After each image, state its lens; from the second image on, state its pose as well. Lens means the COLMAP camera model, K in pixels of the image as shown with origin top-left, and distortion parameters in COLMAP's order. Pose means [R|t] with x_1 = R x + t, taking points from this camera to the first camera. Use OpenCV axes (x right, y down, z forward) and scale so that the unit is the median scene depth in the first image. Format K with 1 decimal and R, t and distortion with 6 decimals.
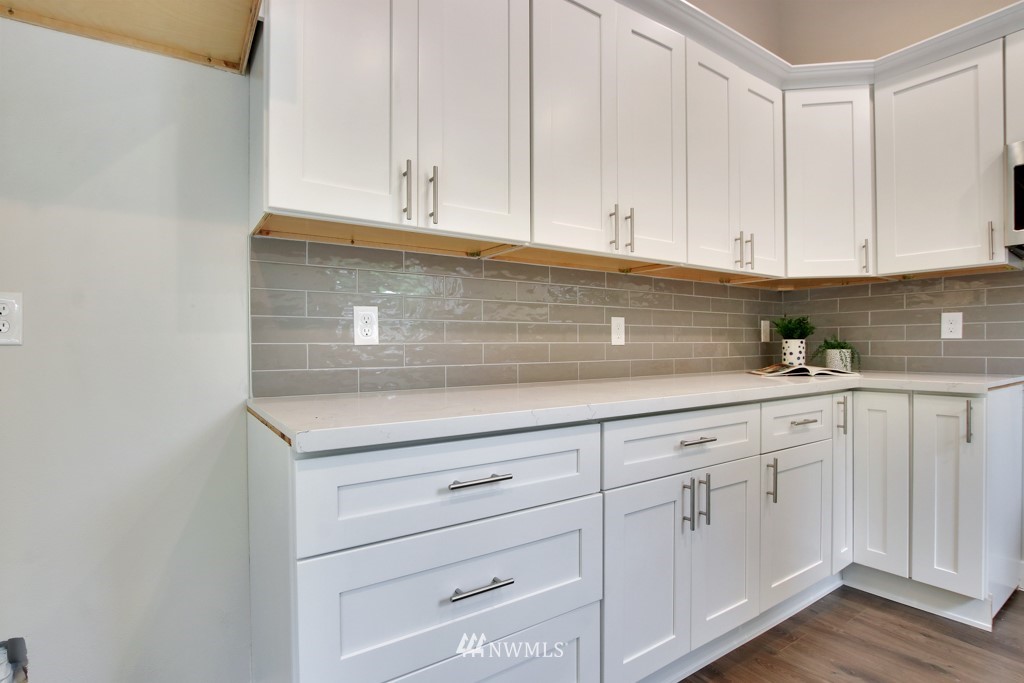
lens RADIAL K [[504.6, 0, 508.1], [0, 504.6, 345.6], [0, 0, 1]] dist [-0.028634, 0.000763]
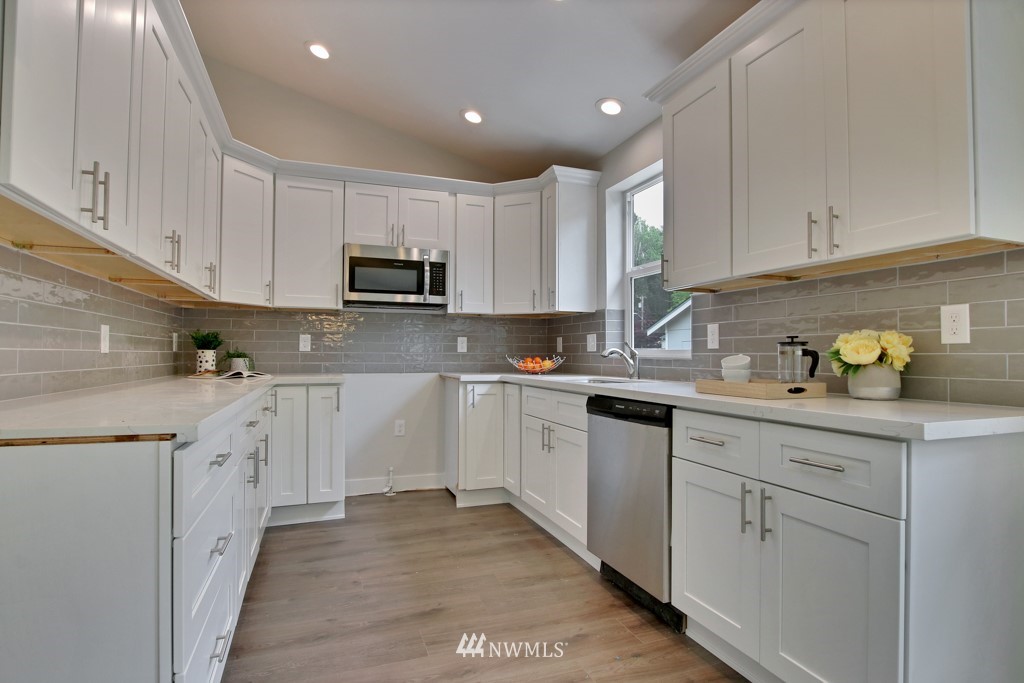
lens RADIAL K [[504.6, 0, 508.1], [0, 504.6, 345.6], [0, 0, 1]] dist [-0.028634, 0.000763]
pose [[0.232093, 0.024549, 0.972384, -0.514041], [-0.004687, 0.999698, -0.024120, 0.003621], [-0.972682, 0.001040, 0.232138, 0.001050]]
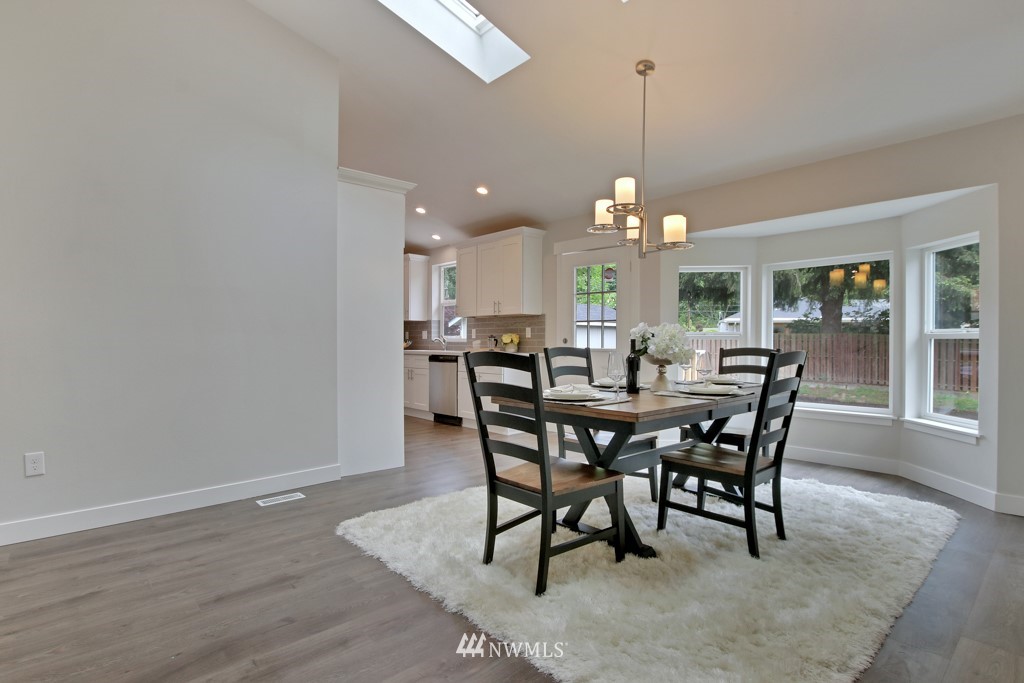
lens RADIAL K [[504.6, 0, 508.1], [0, 504.6, 345.6], [0, 0, 1]] dist [-0.028634, 0.000763]
pose [[-0.154990, -0.002002, 0.987914, -2.061281], [-0.002291, 0.999996, 0.001667, 0.017617], [-0.987913, -0.002004, -0.154994, 0.070750]]
